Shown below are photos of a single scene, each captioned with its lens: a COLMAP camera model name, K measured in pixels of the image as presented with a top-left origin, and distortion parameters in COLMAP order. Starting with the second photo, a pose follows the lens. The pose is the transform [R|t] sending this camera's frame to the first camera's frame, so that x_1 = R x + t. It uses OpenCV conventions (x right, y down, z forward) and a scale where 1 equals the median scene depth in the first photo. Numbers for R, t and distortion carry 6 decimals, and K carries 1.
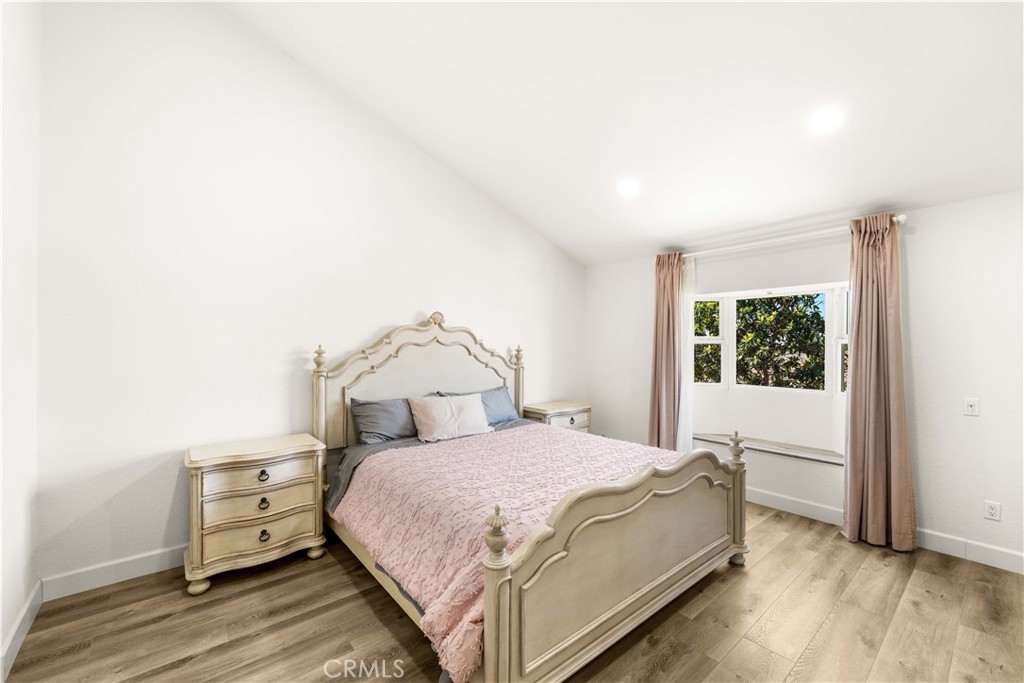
lens RADIAL K [[418.7, 0, 507.2], [0, 418.7, 343.2], [0, 0, 1]] dist [0.002040, -0.001214]
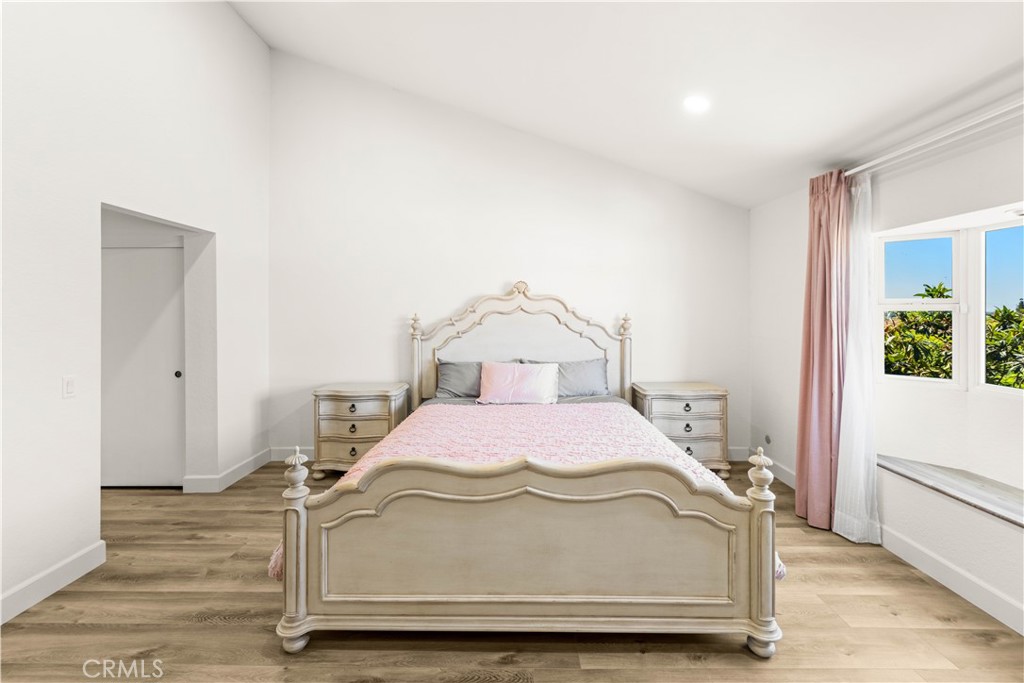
lens RADIAL K [[418.7, 0, 496.8], [0, 418.7, 315.1], [0, 0, 1]] dist [0.002040, -0.001214]
pose [[0.762025, 0.002719, -0.647542, 0.500035], [0.003811, 0.999955, 0.008683, -0.000529], [0.647536, -0.009084, 0.761981, 0.192150]]
